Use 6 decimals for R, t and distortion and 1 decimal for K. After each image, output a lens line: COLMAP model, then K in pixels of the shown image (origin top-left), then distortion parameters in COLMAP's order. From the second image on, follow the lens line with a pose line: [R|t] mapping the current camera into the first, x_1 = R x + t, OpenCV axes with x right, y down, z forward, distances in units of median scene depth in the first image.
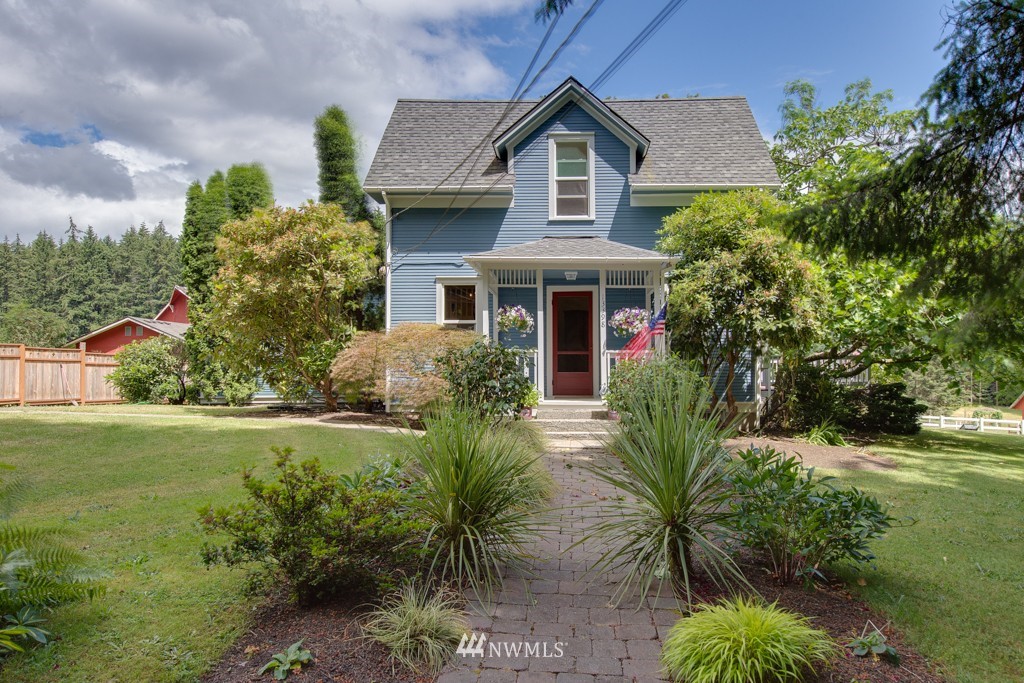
lens RADIAL K [[744.9, 0, 517.0], [0, 744.9, 339.8], [0, 0, 1]] dist [0.002381, 0.000566]
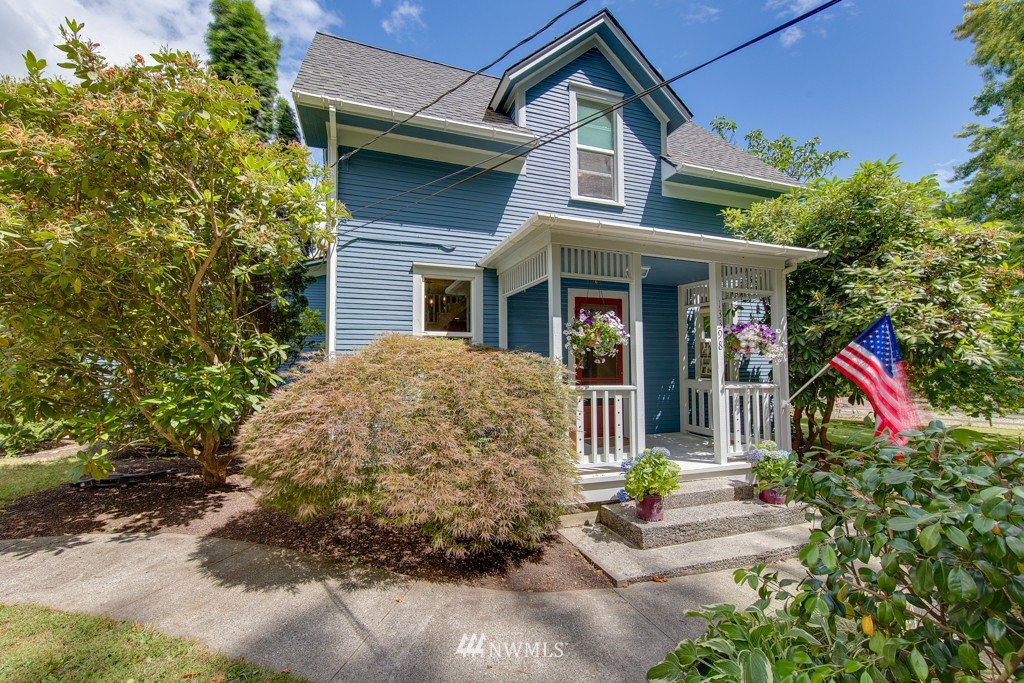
lens RADIAL K [[448.6, 0, 516.9], [0, 448.6, 351.7], [0, 0, 1]] dist [0.002009, 0.000175]
pose [[0.921766, 0.010027, 0.387617, -0.177102], [-0.016117, 0.999792, 0.012464, -0.014730], [-0.387412, -0.017736, 0.921736, 0.608246]]
